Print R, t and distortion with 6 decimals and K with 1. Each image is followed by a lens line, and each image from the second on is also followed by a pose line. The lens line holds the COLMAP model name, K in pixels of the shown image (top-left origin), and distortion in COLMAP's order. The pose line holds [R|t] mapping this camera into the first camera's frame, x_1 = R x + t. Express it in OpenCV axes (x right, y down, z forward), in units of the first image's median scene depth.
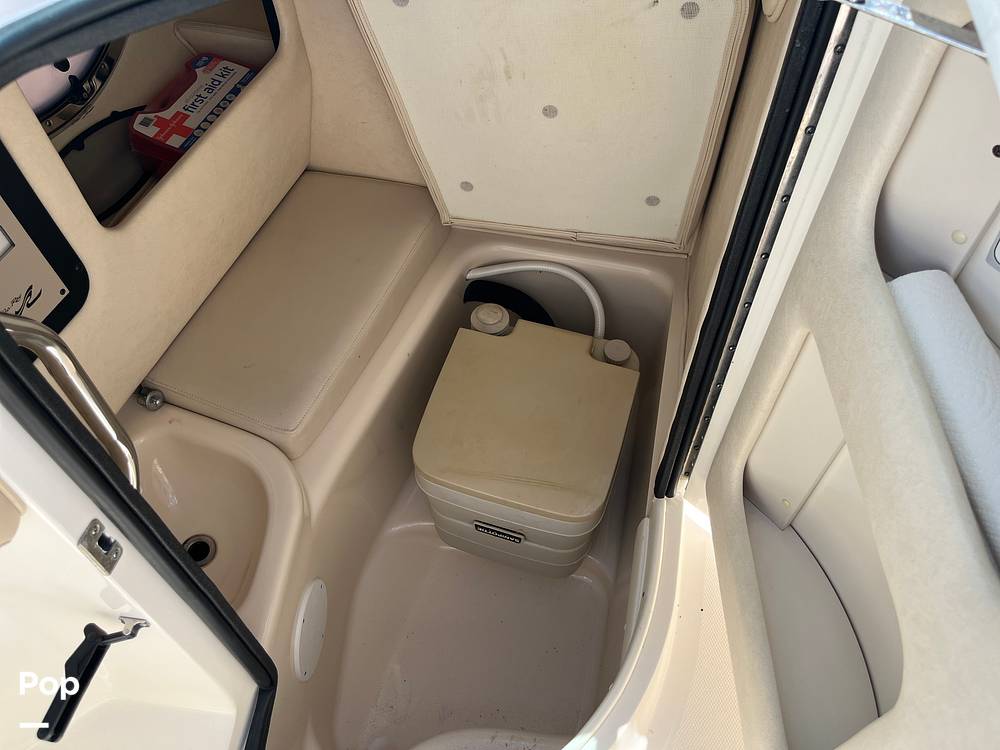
lens RADIAL K [[767.7, 0, 501.2], [0, 767.7, 389.8], [0, 0, 1]] dist [0.008272, -0.040695]
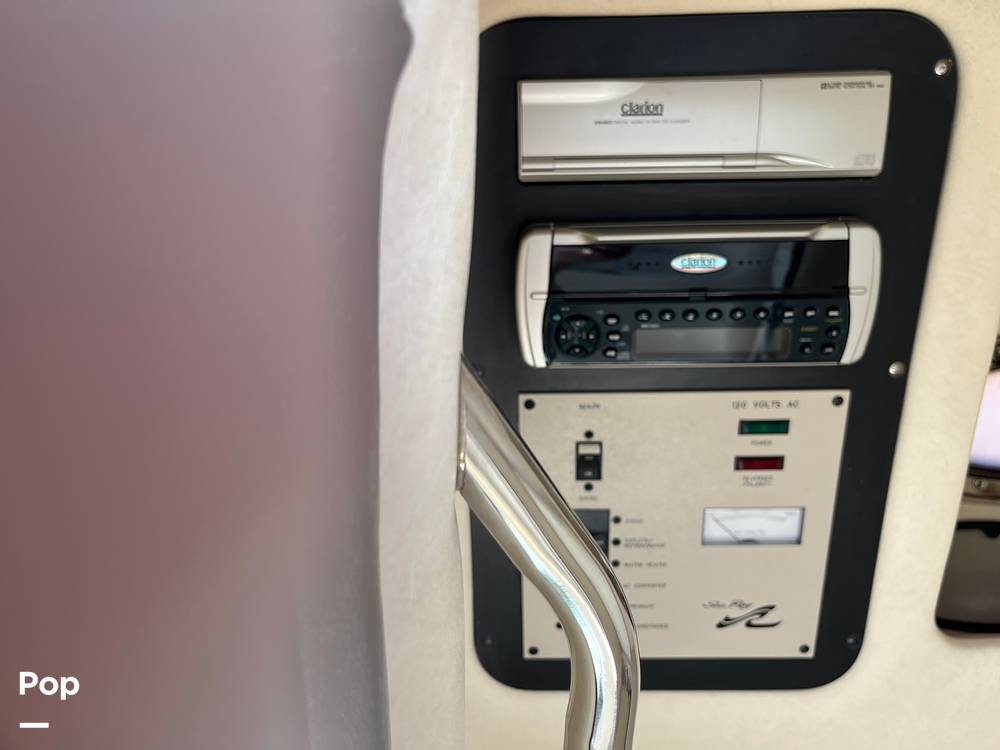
lens RADIAL K [[751.1, 0, 508.0], [0, 751.1, 371.6], [0, 0, 1]] dist [0.006800, 0.006993]
pose [[0.345318, 0.349696, -0.870901, -0.155584], [-0.766836, 0.640118, -0.047027, -0.044893], [0.541034, 0.684078, 0.489203, 0.319742]]
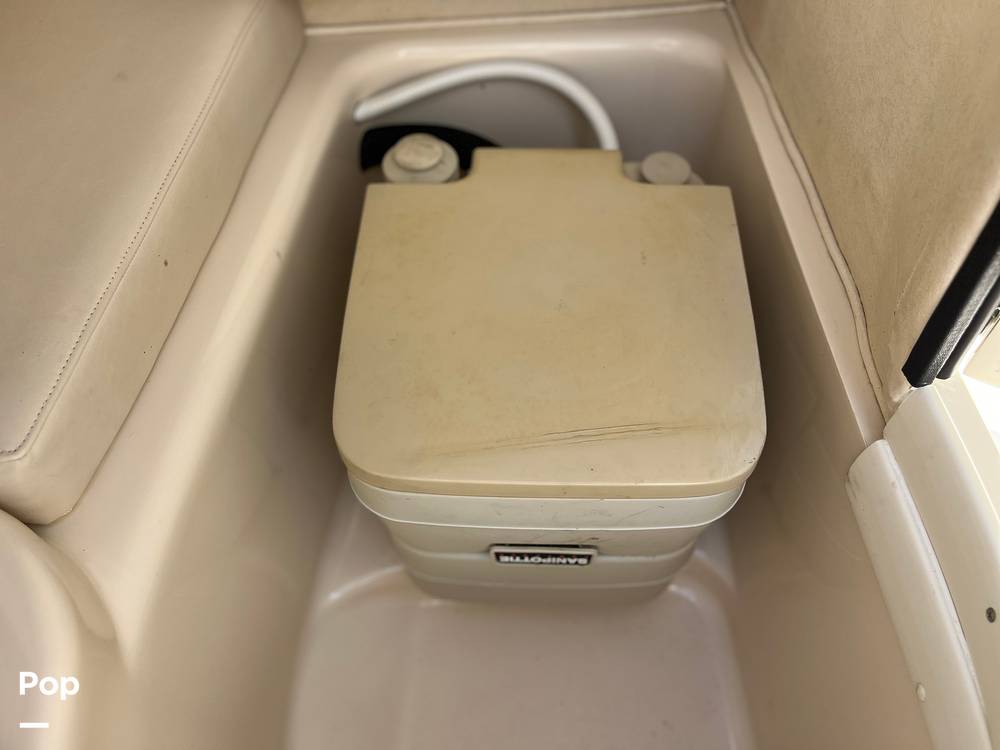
lens RADIAL K [[751.1, 0, 508.0], [0, 751.1, 371.6], [0, 0, 1]] dist [0.006800, 0.006993]
pose [[0.959595, -0.240107, 0.146721, -0.075443], [0.243886, 0.969770, -0.008067, 0.072991], [-0.140348, 0.043524, 0.989145, 0.554483]]
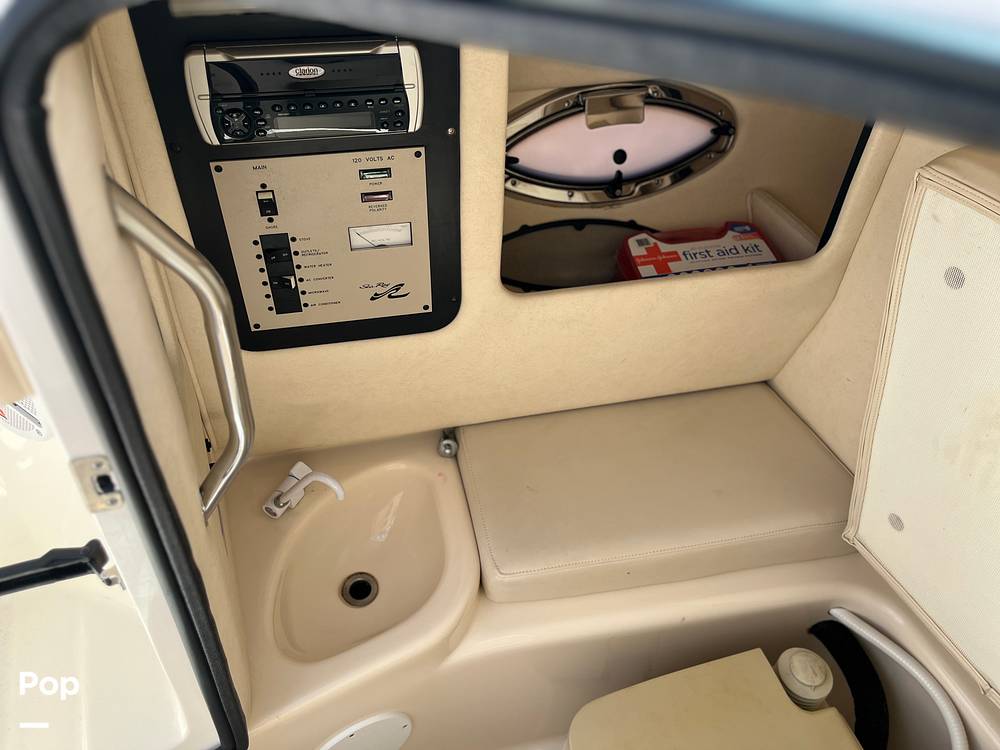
lens RADIAL K [[751.1, 0, 508.0], [0, 751.1, 371.6], [0, 0, 1]] dist [0.006800, 0.006993]
pose [[0.549274, 0.580353, -0.601239, 0.106652], [-0.708396, 0.705026, 0.033366, -0.135036], [0.443254, 0.407588, 0.798372, 0.213852]]
